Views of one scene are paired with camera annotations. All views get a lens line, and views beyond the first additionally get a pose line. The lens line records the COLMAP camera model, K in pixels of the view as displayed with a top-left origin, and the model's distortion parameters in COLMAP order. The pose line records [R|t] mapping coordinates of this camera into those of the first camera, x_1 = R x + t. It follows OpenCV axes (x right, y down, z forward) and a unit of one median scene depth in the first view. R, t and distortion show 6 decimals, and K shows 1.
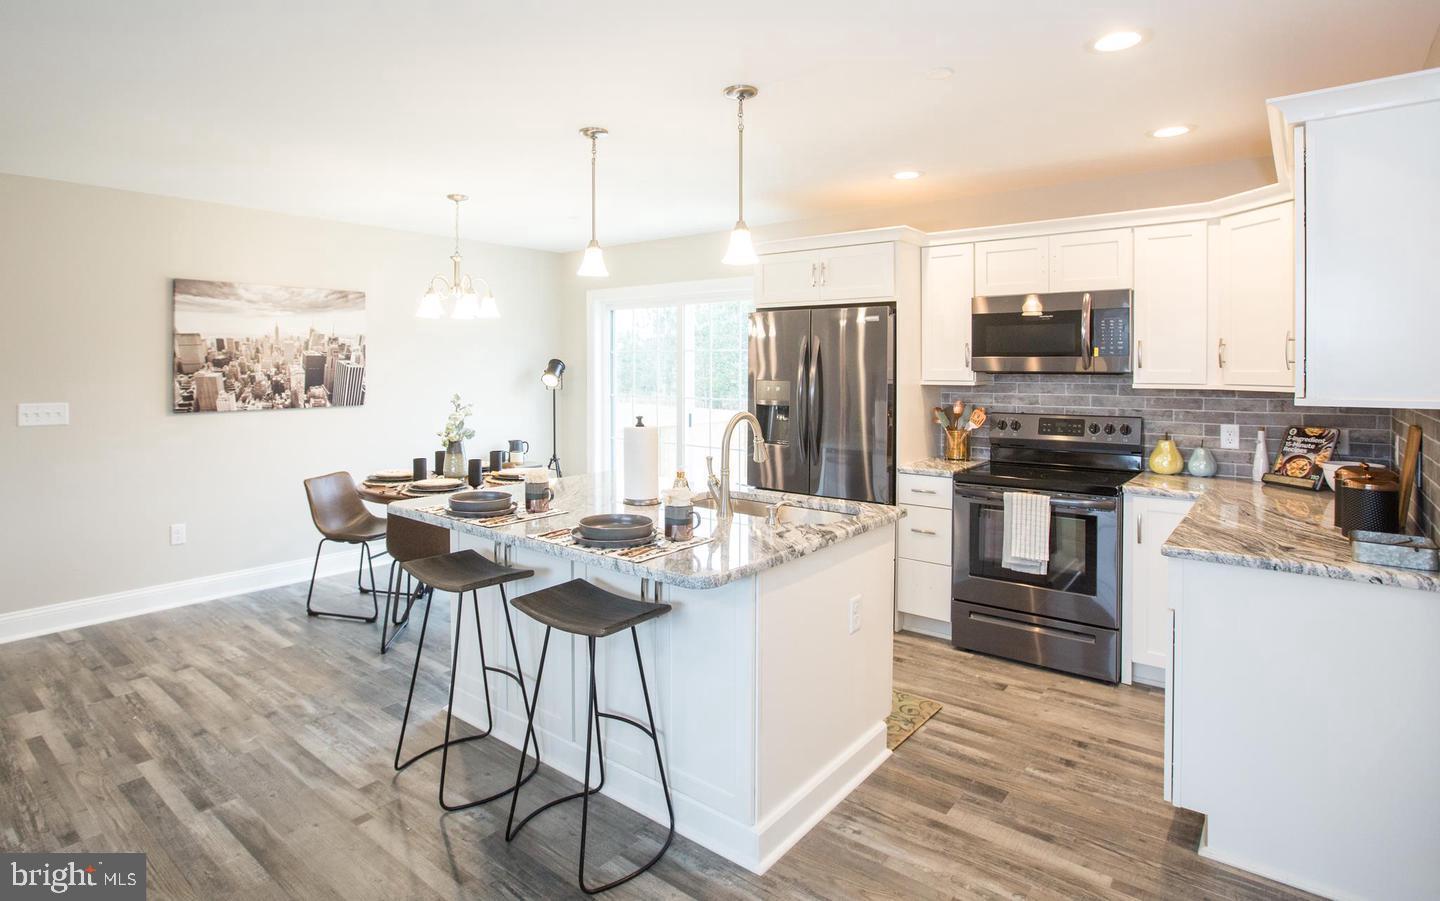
lens RADIAL K [[755.6, 0, 665.0], [0, 755.6, 371.3], [0, 0, 1]] dist [-0.012310, 0.001118]
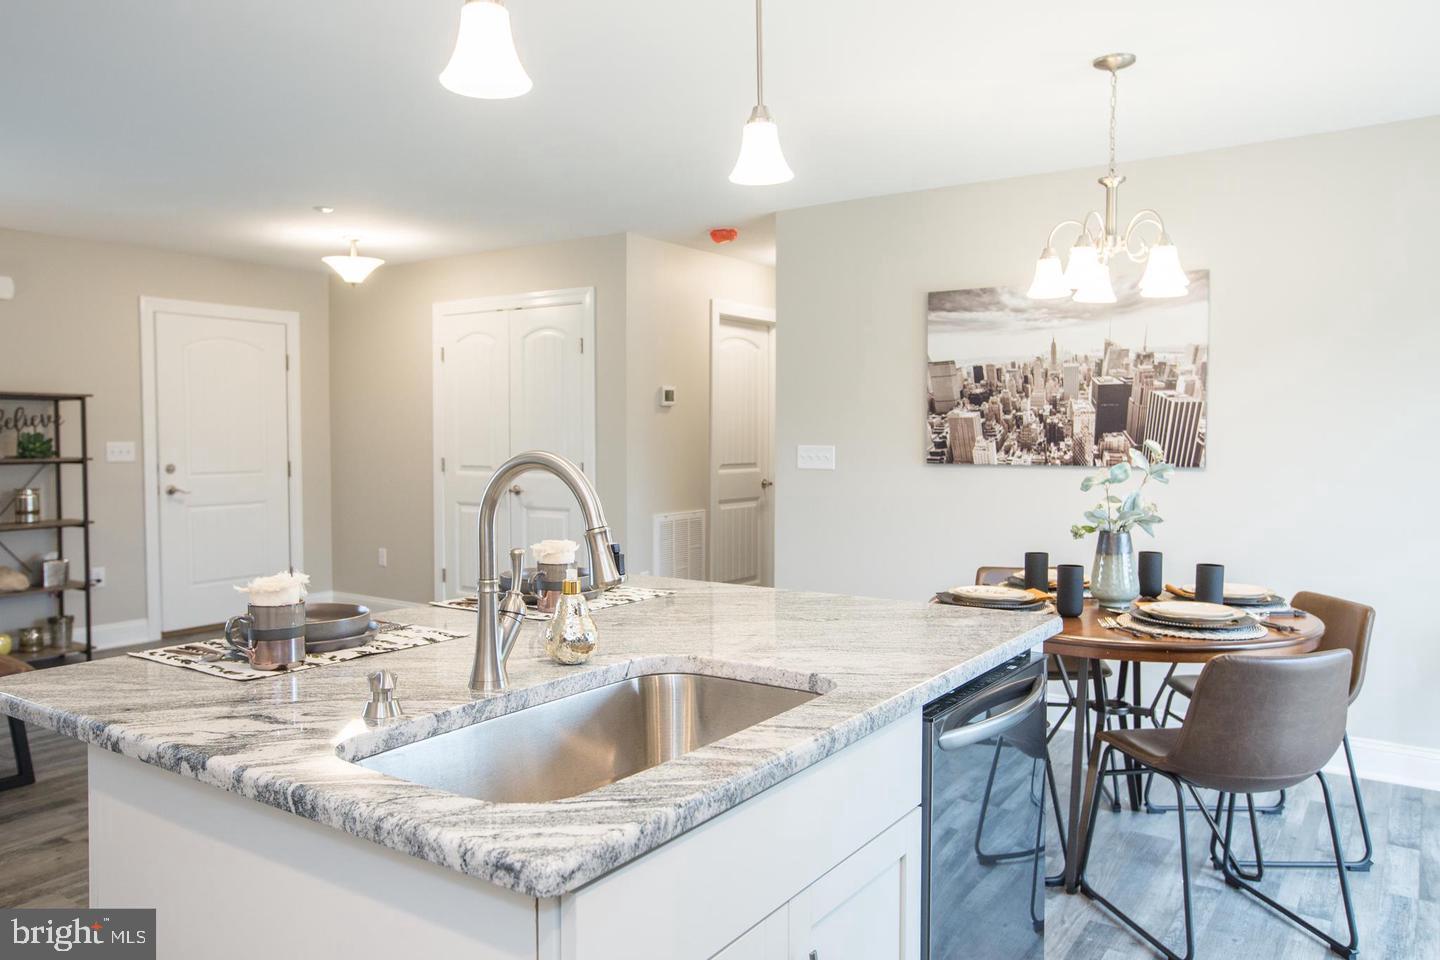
lens RADIAL K [[1021.2, 0, 715.7], [0, 1021.2, 475.4], [0, 0, 1]] dist [0.000281, 0.000022]
pose [[0.137239, 0.044261, -0.989549, 0.370682], [-0.005304, 0.999020, 0.043949, 0.021471], [0.990524, -0.000783, 0.137339, 0.608755]]
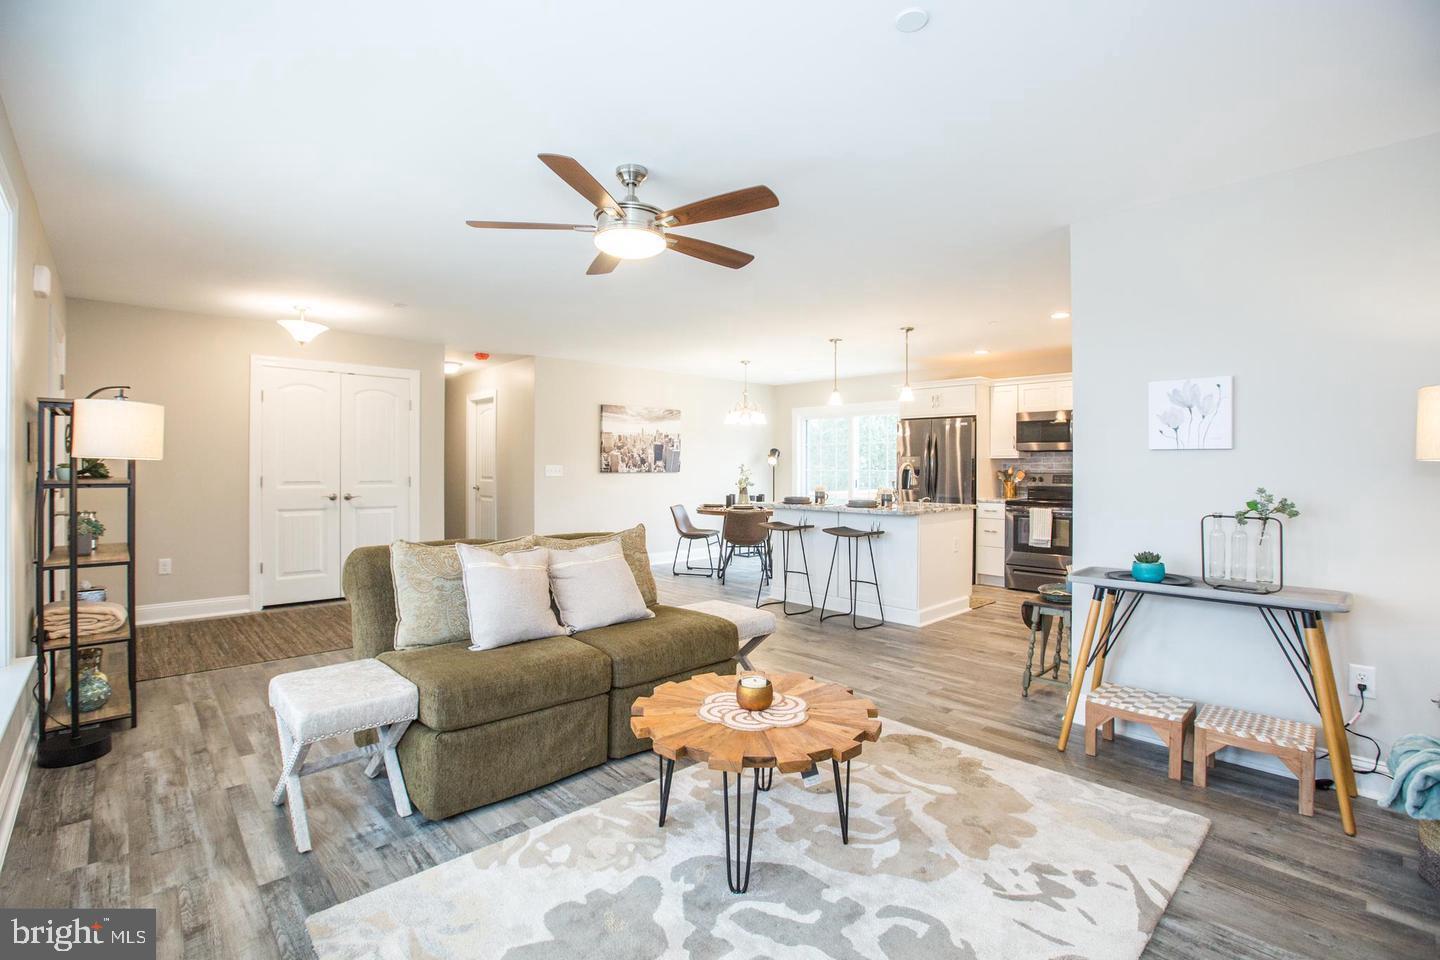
lens RADIAL K [[652.8, 0, 721.0], [0, 652.8, 467.6], [0, 0, 1]] dist [-0.018934, -0.000230]
pose [[0.995679, 0.003367, -0.092806, -0.174597], [-0.003999, 0.999970, -0.006622, 0.050902], [0.092781, 0.006965, 0.995662, -0.657618]]
